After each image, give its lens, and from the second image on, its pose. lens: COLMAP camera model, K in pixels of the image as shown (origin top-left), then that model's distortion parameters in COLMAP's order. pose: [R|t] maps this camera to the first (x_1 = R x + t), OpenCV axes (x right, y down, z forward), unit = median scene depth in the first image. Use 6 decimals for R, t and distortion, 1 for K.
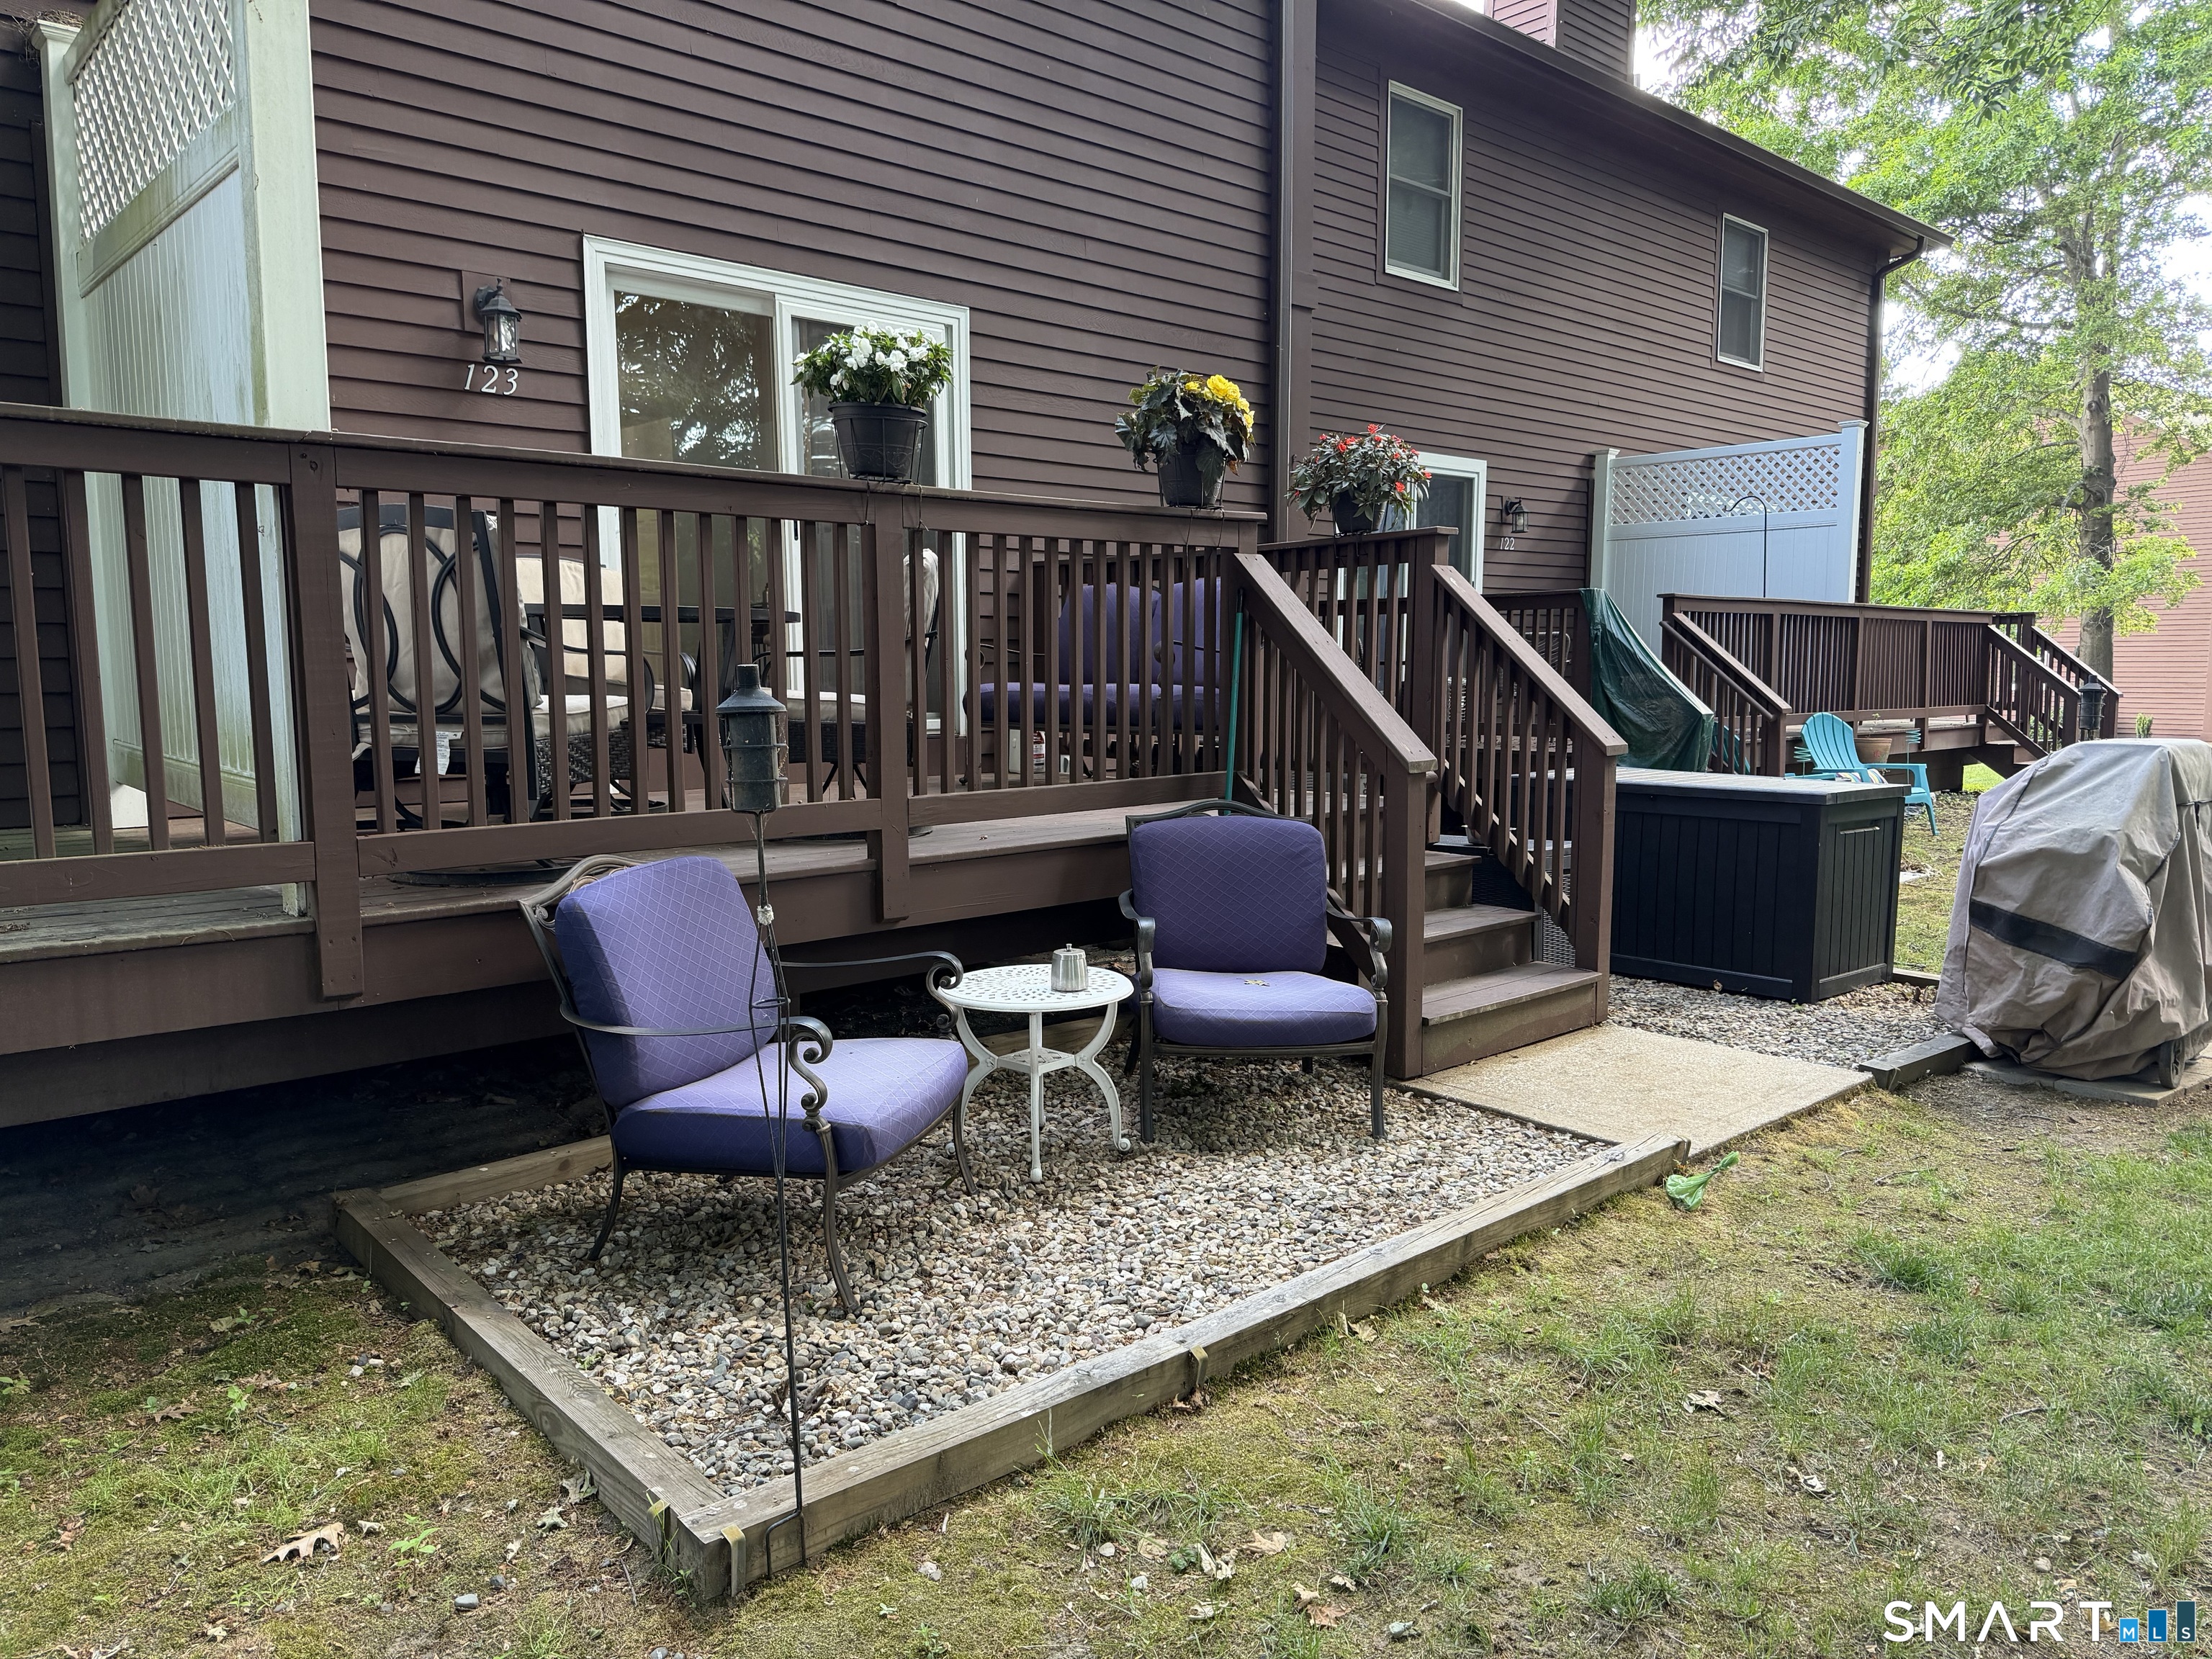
lens RADIAL K [[1567.1, 0, 1106.0], [0, 1567.1, 829.5], [0, 0, 1]] dist [0.007641, 0.002441]
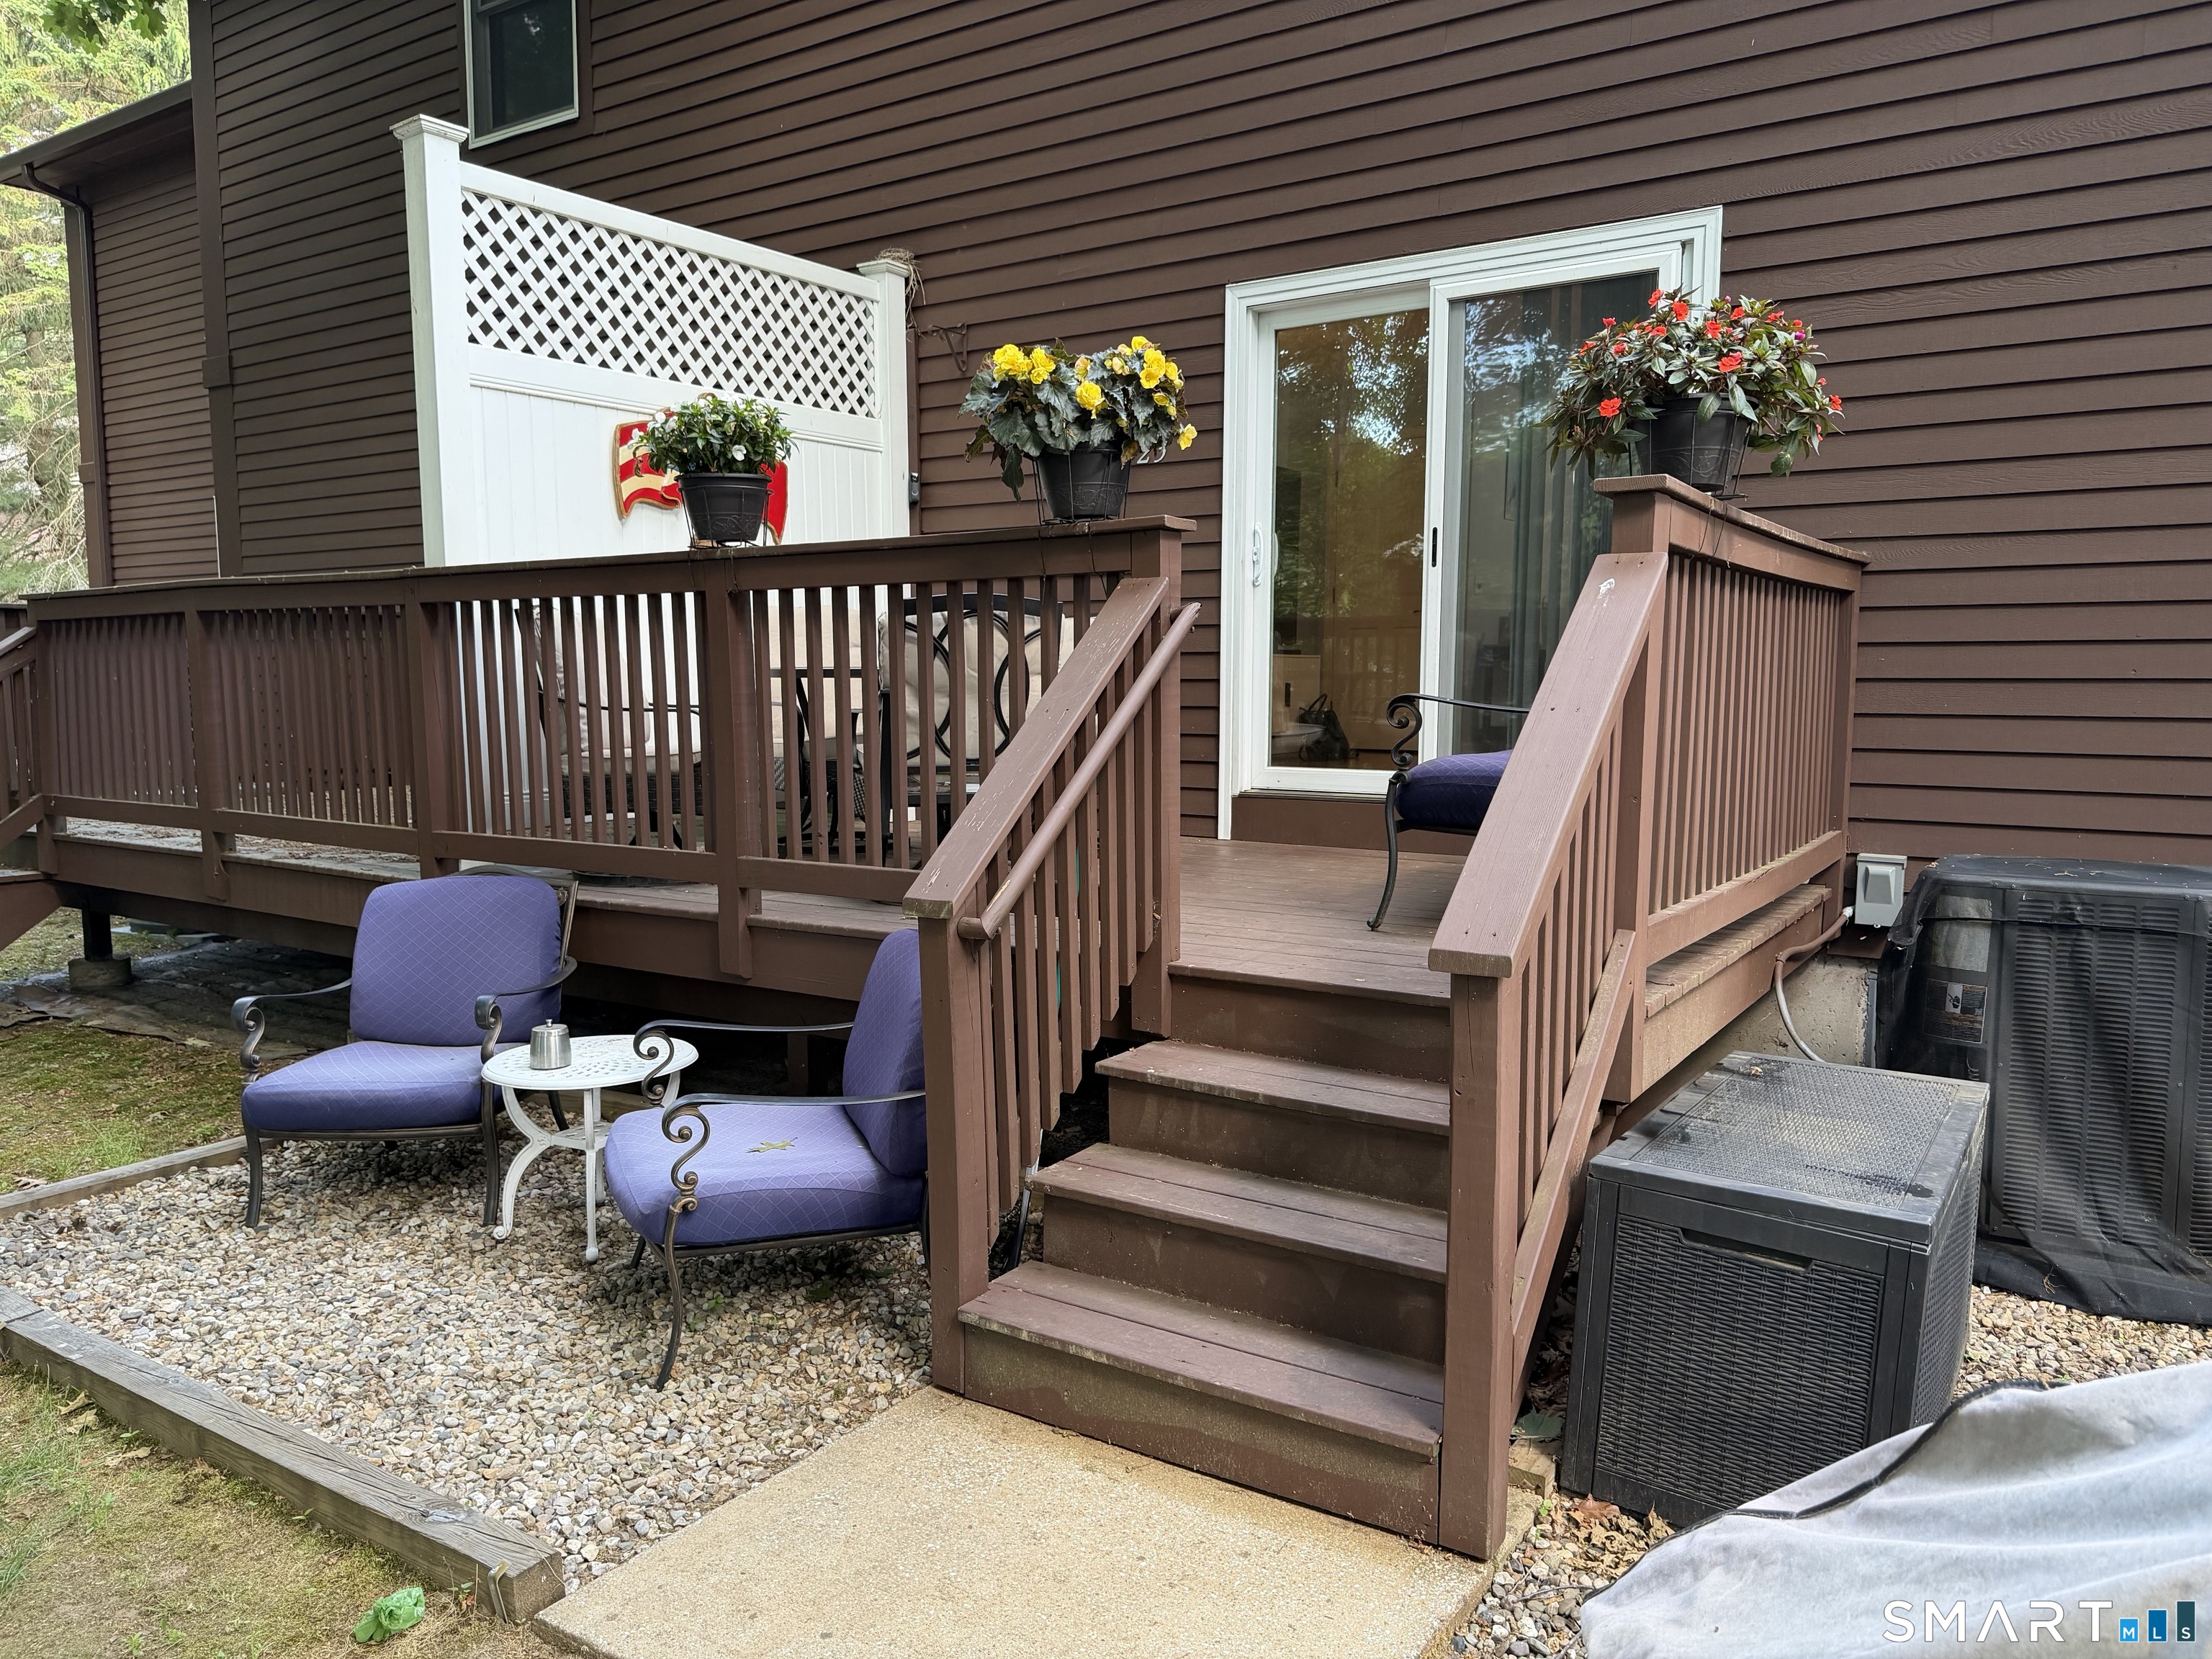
lens RADIAL K [[1567.1, 0, 1106.0], [0, 1567.1, 829.5], [0, 0, 1]] dist [0.007641, 0.002441]
pose [[0.232454, 0.093771, -0.968077, 0.838804], [-0.099238, 0.992434, 0.072302, -0.127986], [0.967531, 0.079263, 0.240000, 0.916010]]
